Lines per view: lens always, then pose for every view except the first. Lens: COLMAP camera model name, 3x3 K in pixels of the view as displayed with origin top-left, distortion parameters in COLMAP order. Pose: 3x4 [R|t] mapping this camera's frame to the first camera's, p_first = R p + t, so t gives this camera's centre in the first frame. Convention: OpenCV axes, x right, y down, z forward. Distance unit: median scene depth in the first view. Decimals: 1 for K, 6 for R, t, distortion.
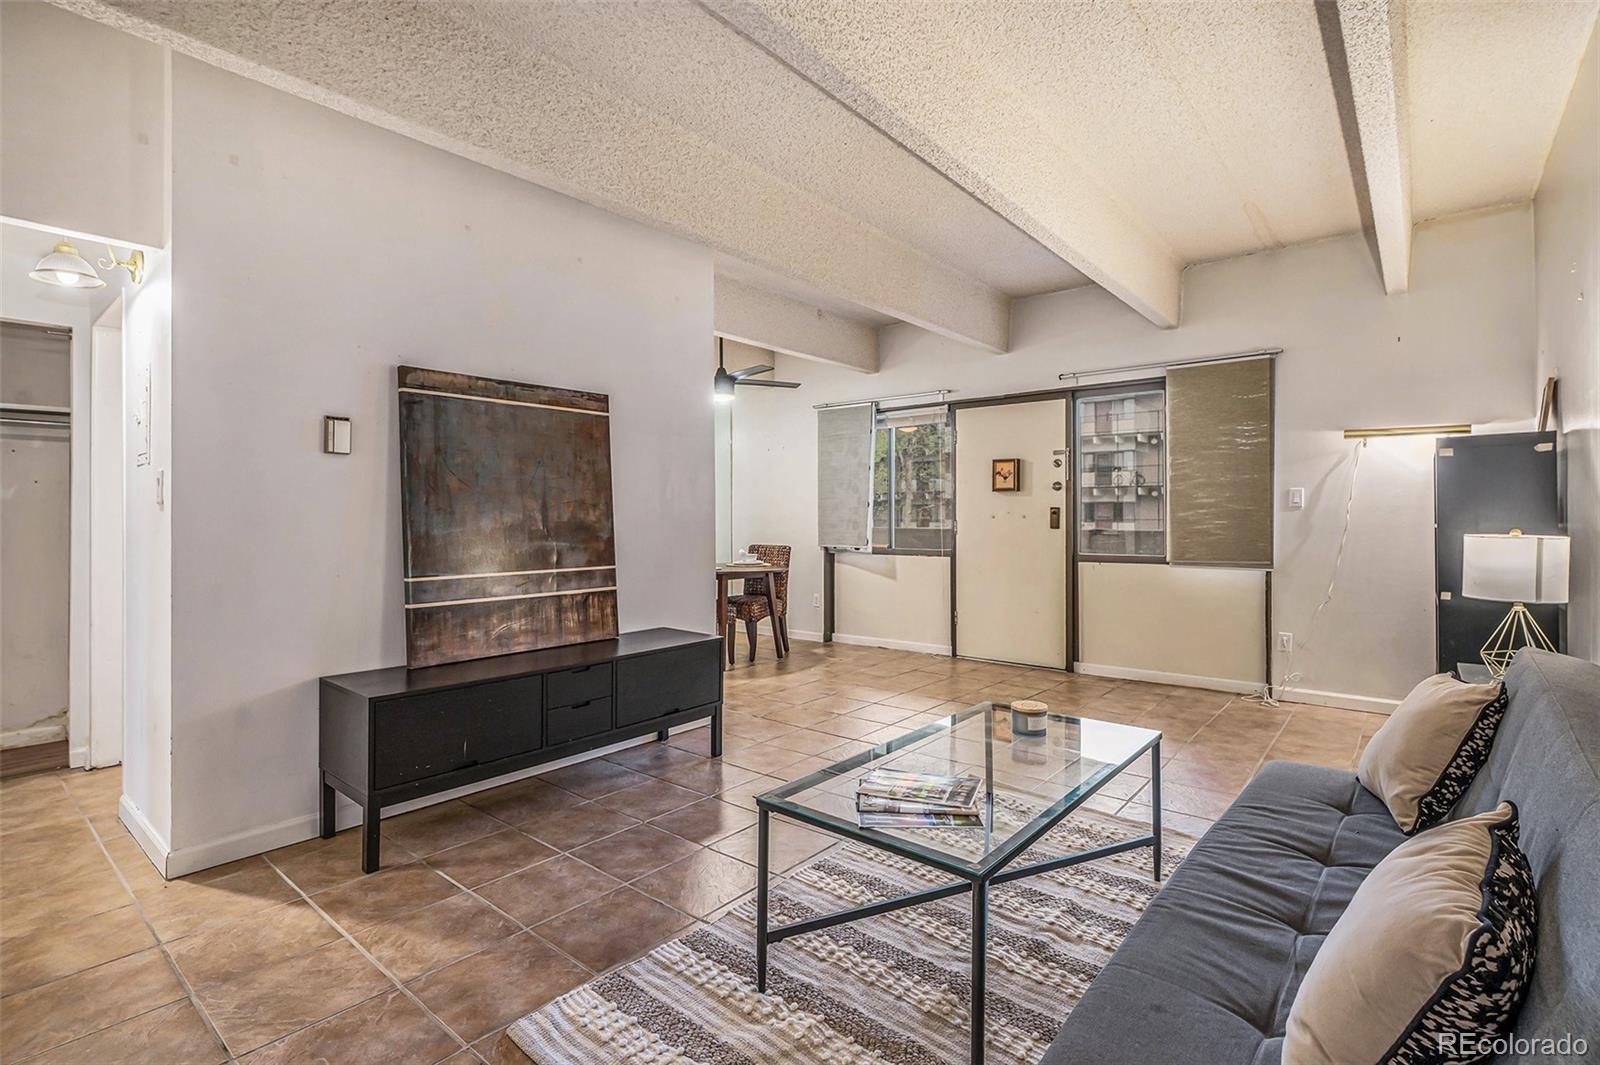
lens RADIAL K [[755.2, 0, 796.6], [0, 755.2, 521.5], [0, 0, 1]] dist [-0.002299, 0.002858]
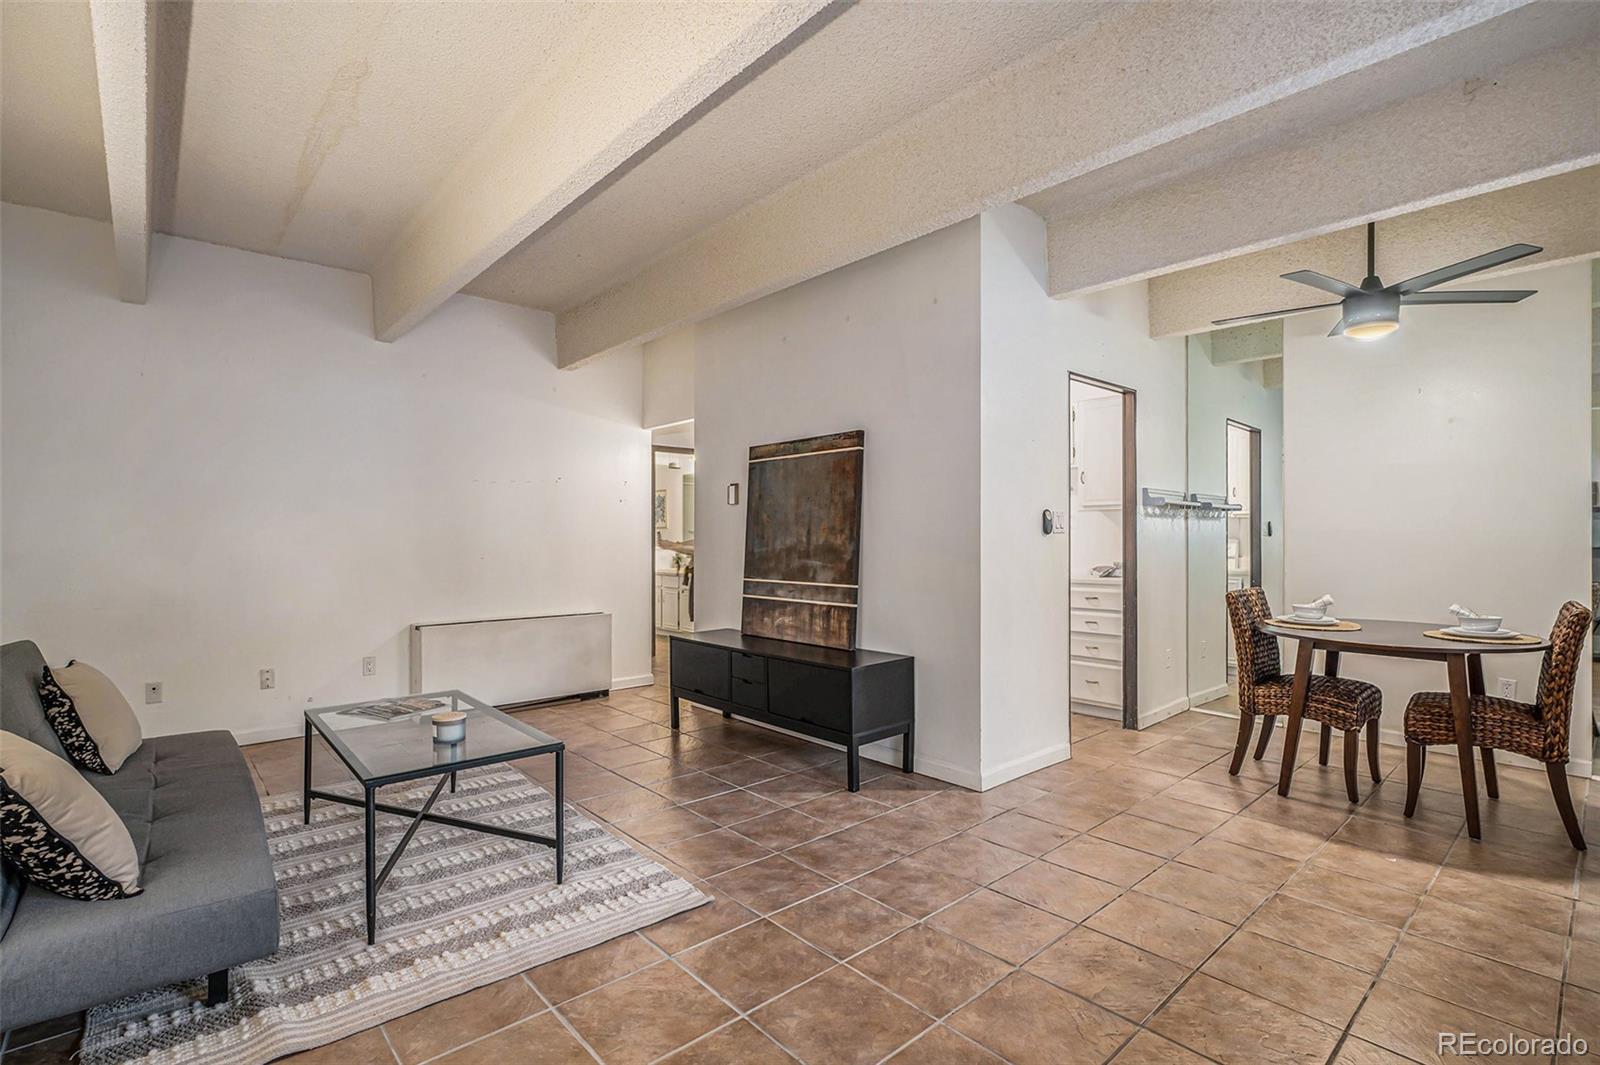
lens RADIAL K [[755.2, 0, 796.8], [0, 755.2, 534.5], [0, 0, 1]] dist [-0.002299, 0.002858]
pose [[-0.143753, 0.007471, -0.989585, 0.908365], [-0.000976, 0.999970, 0.007691, -0.025530], [0.989613, 0.002071, -0.143742, 1.135939]]
